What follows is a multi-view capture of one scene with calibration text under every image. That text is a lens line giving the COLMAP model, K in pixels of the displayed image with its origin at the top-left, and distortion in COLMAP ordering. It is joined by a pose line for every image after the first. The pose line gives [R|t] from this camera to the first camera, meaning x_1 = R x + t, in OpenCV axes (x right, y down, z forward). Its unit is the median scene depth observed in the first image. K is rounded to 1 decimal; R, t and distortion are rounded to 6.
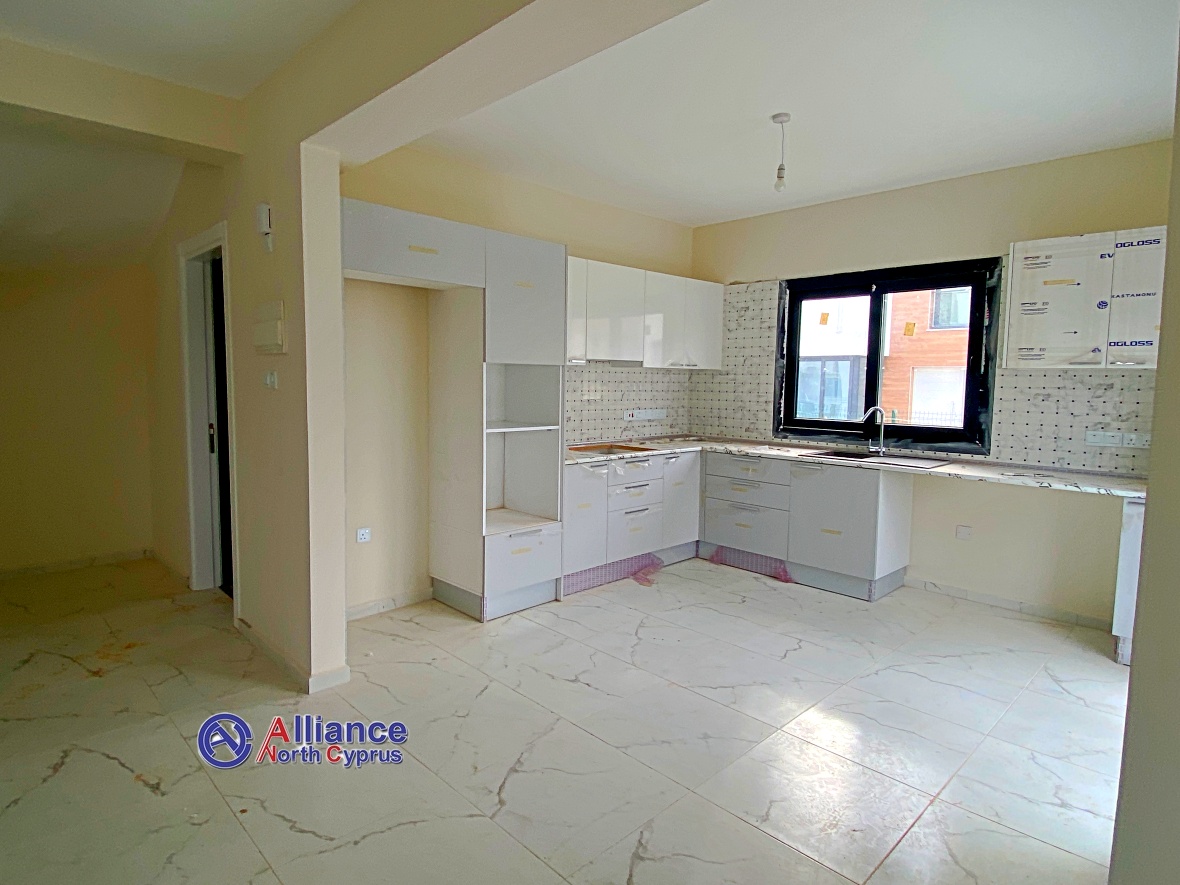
lens RADIAL K [[664.7, 0, 589.0], [0, 664.7, 440.2], [0, 0, 1]] dist [0.036222, -0.001462]
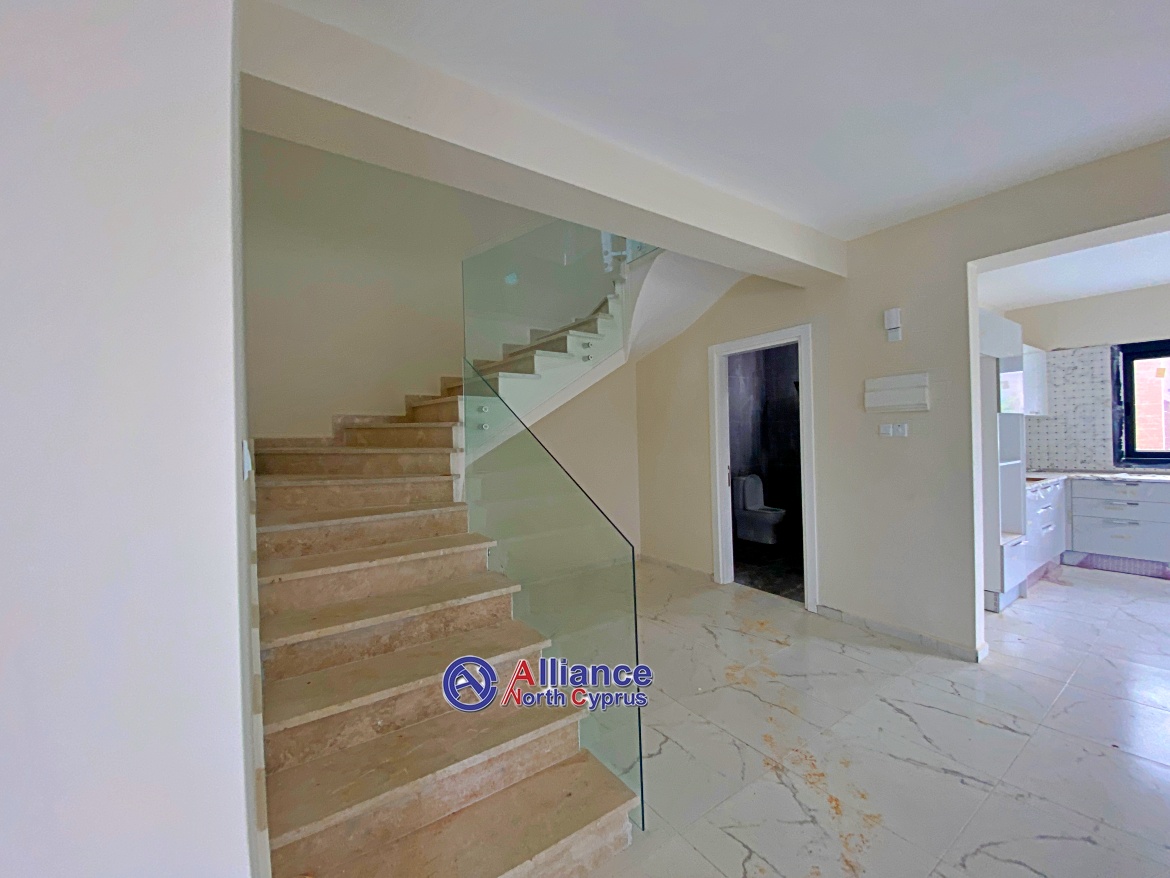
lens RADIAL K [[478.8, 0, 583.4], [0, 478.8, 438.1], [0, 0, 1]] dist [-0.007278, -0.006351]
pose [[0.986166, -0.033467, -0.162345, -0.575941], [0.019410, 0.995983, -0.087412, -0.000616], [0.164619, 0.083052, 0.982855, -0.045954]]
